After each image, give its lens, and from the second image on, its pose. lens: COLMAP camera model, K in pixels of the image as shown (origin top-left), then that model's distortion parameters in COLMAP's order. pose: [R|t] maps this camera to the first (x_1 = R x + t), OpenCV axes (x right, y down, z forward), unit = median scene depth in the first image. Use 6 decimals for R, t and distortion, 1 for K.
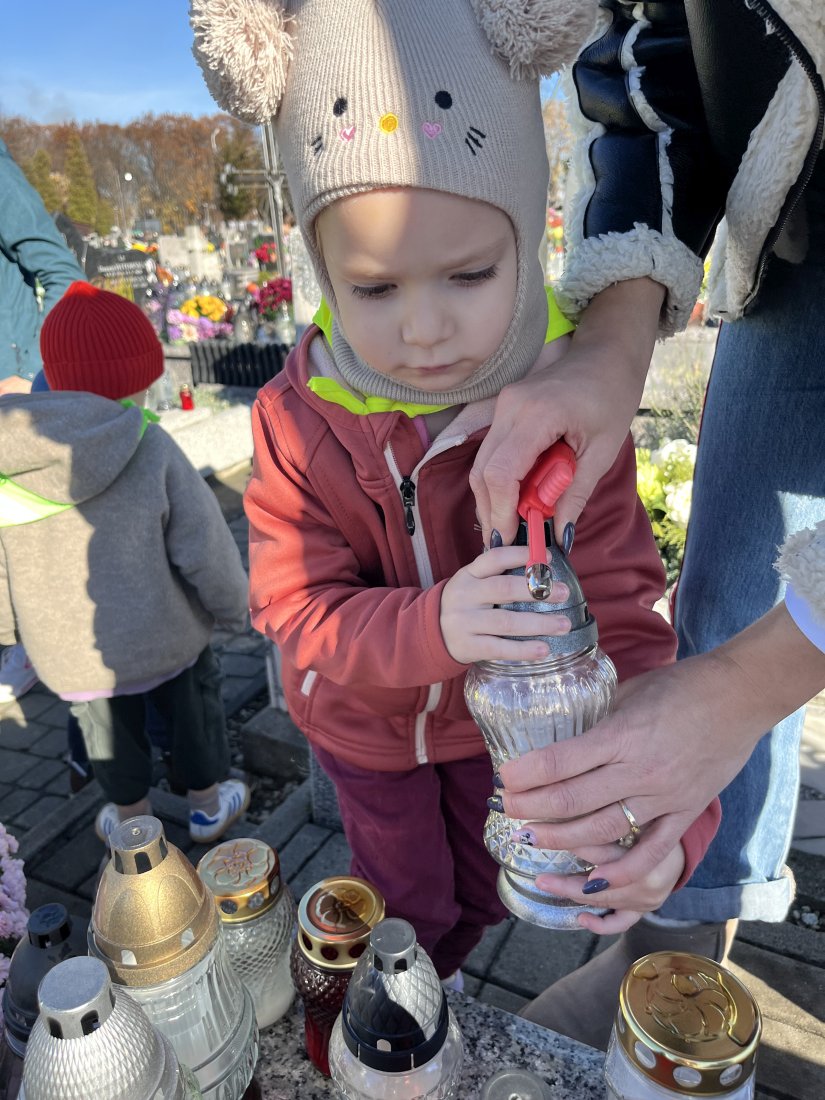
lens RADIAL K [[845.9, 0, 412.5], [0, 845.9, 550.0], [0, 0, 1]] dist [-0.004804, -0.004633]
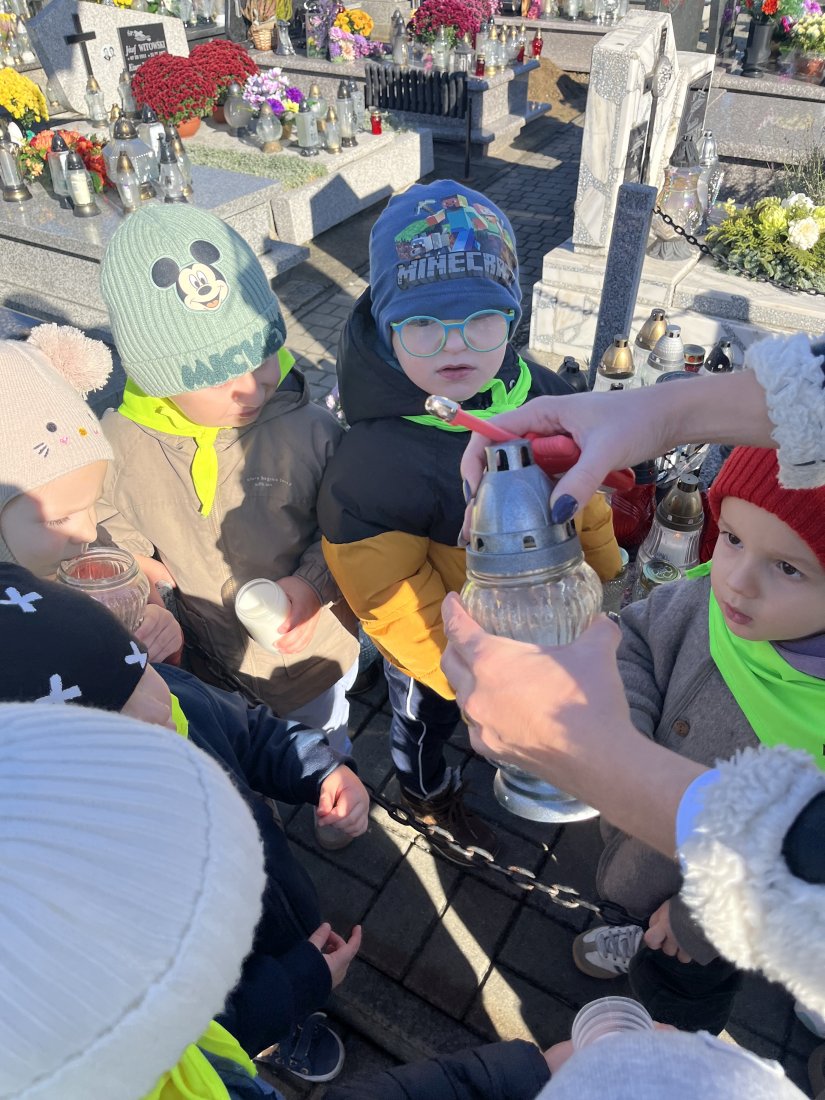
lens RADIAL K [[833.8, 0, 409.4], [0, 833.8, 553.6], [0, 0, 1]] dist [0.054257, -0.090286]
pose [[0.997070, 0.069175, -0.032652, -0.091173], [-0.055605, 0.948575, 0.311631, 0.018618], [0.052530, -0.308902, 0.949642, -0.217209]]
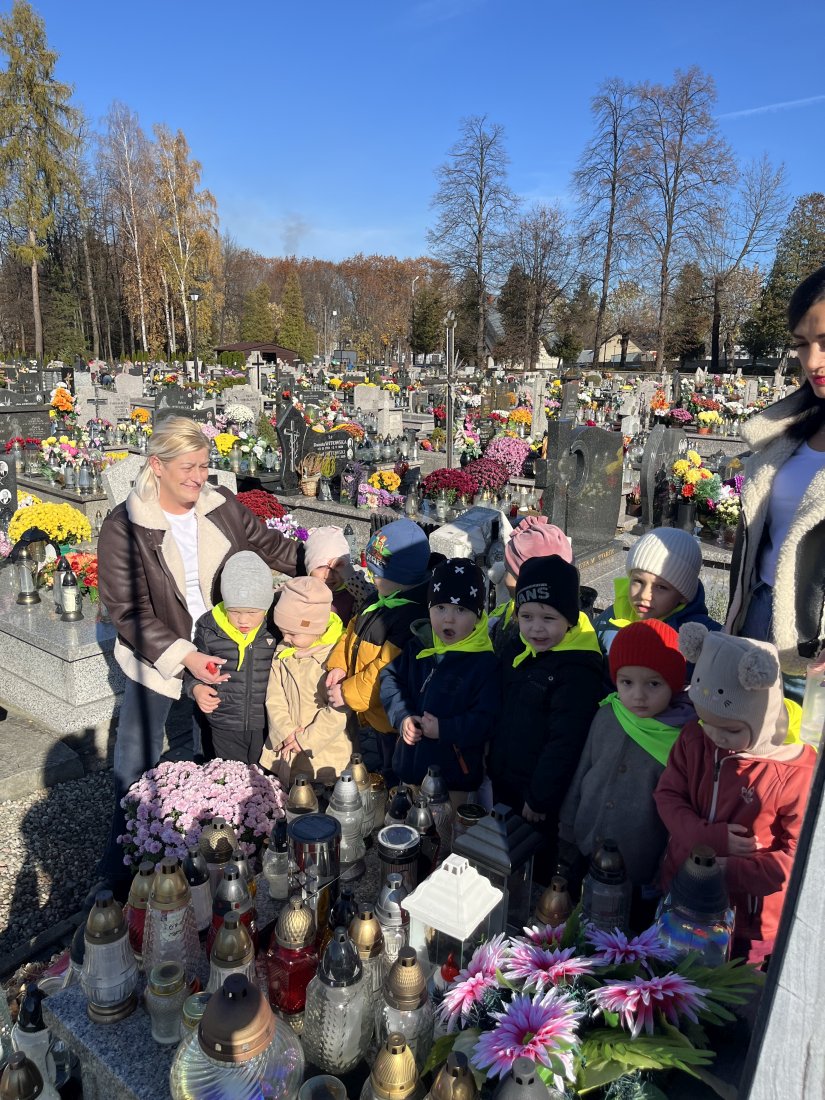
lens RADIAL K [[833.8, 0, 409.4], [0, 833.8, 553.6], [0, 0, 1]] dist [0.054257, -0.090286]
pose [[0.976252, 0.108827, -0.187321, 0.046840], [-0.133570, 0.983130, -0.124961, -0.013801], [0.170561, 0.147014, 0.974318, -0.243703]]
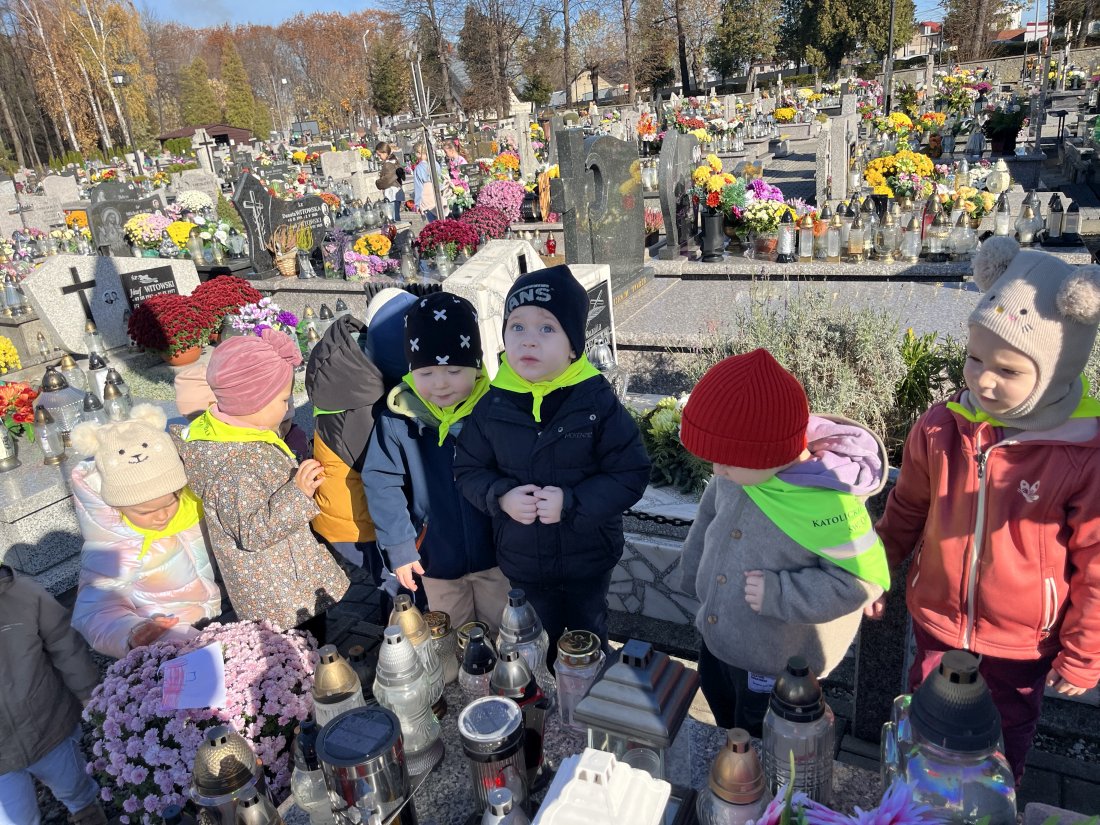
lens RADIAL K [[834.1, 0, 553.6], [0, 834.1, 421.5], [0, 0, 1]] dist [0.057681, -0.094852]
pose [[0.998464, -0.047169, -0.029060, 0.024661], [0.046908, 0.998853, -0.009584, -0.018118], [0.029479, 0.008207, 0.999532, -0.147074]]
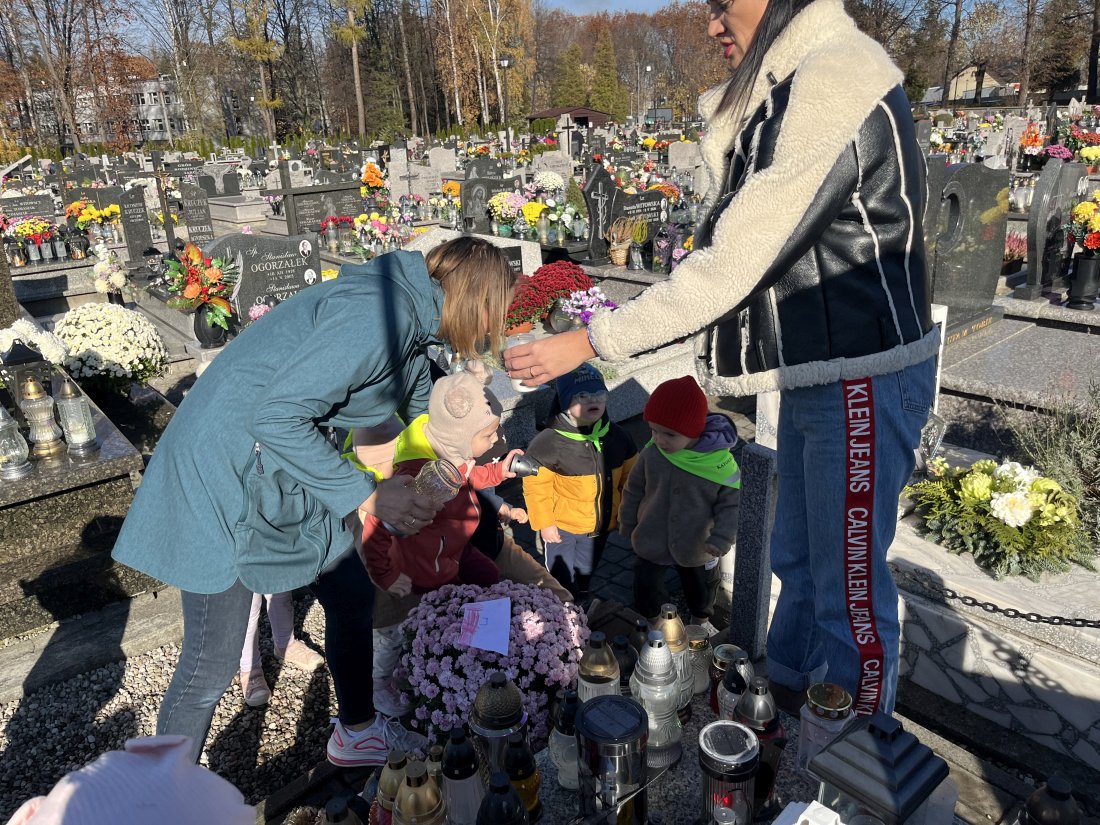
lens RADIAL K [[833.8, 0, 537.6], [0, 833.8, 415.9], [0, 0, 1]] dist [0.054257, -0.090286]
pose [[0.913235, 0.132637, -0.385240, 0.027395], [-0.137835, 0.990353, 0.014227, -0.028704], [0.383410, 0.040107, 0.922707, -0.167645]]
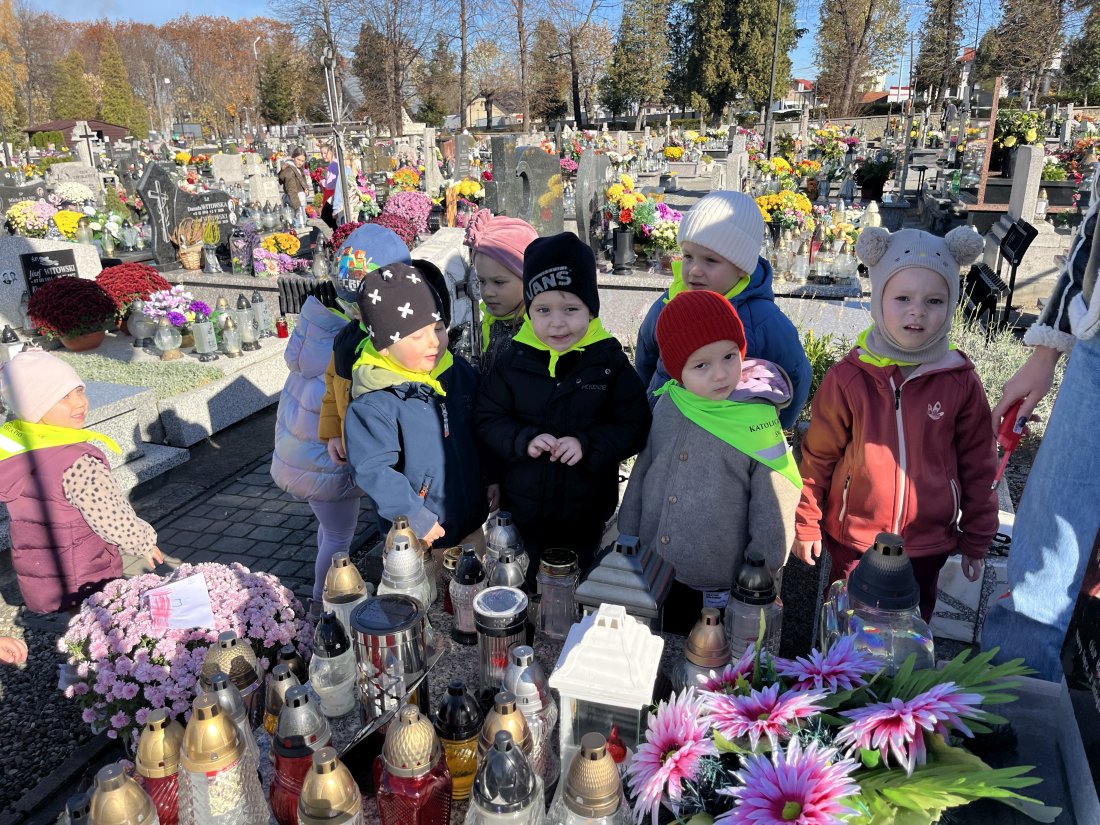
lens RADIAL K [[834.2, 0, 549.8], [0, 834.2, 415.7], [0, 0, 1]] dist [0.054204, -0.088480]
pose [[0.994069, -0.013865, 0.107863, -0.006406], [0.018326, 0.999012, -0.040482, 0.005181], [-0.107195, 0.042219, 0.993341, -0.176872]]
